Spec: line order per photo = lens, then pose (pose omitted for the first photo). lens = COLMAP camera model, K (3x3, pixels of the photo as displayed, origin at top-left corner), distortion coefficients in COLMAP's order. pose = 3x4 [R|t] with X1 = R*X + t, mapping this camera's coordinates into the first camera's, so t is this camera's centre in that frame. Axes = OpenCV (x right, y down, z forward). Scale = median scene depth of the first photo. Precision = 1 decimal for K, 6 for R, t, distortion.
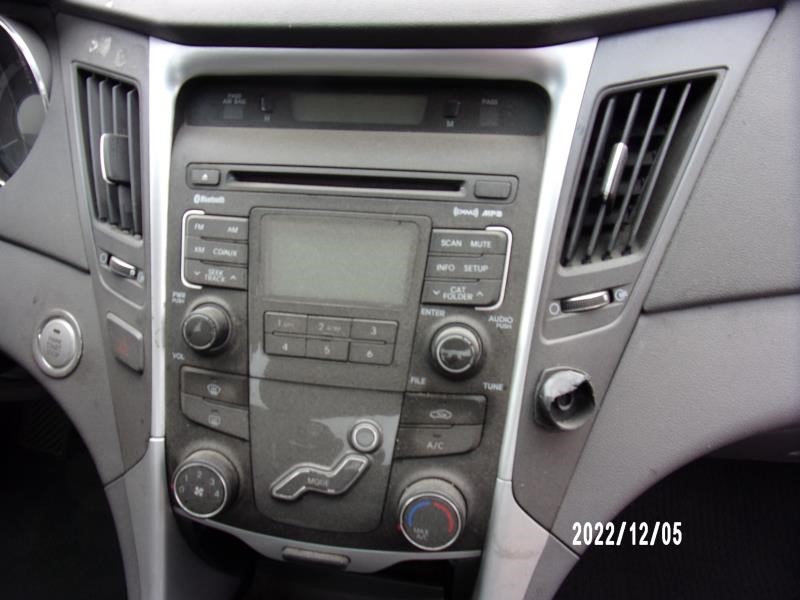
lens RADIAL K [[612.8, 0, 400.0], [0, 612.8, 300.0], [0, 0, 1]] dist [-0.027810, 0.055518]
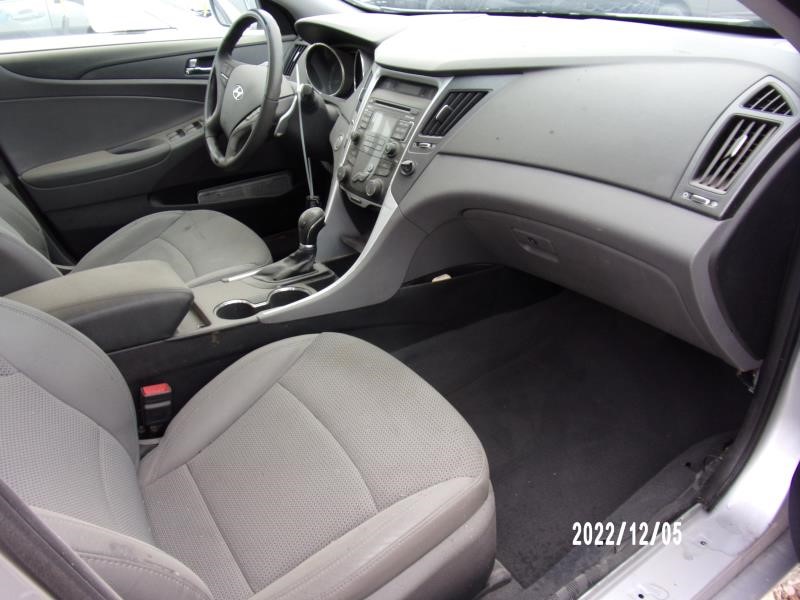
lens RADIAL K [[612.8, 0, 400.0], [0, 612.8, 300.0], [0, 0, 1]] dist [-0.027810, 0.055518]
pose [[0.691109, 0.333349, -0.641286, 2.804071], [-0.337619, 0.933427, 0.121359, 0.461115], [0.639048, 0.132638, 0.757644, -1.712899]]
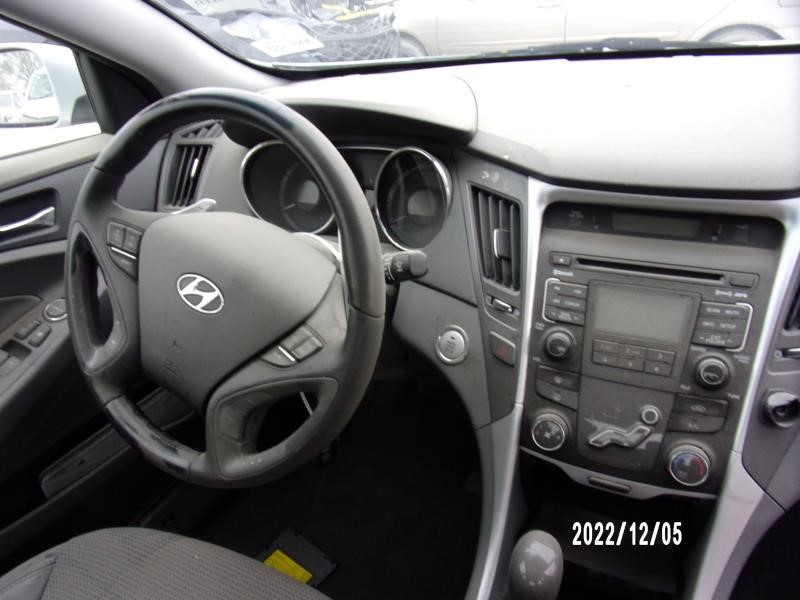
lens RADIAL K [[612.8, 0, 400.0], [0, 612.8, 300.0], [0, 0, 1]] dist [-0.027810, 0.055518]
pose [[0.958158, 0.080978, -0.274545, -0.280286], [-0.092899, 0.995203, -0.030675, 0.012892], [0.270744, 0.054896, 0.961085, -0.863802]]
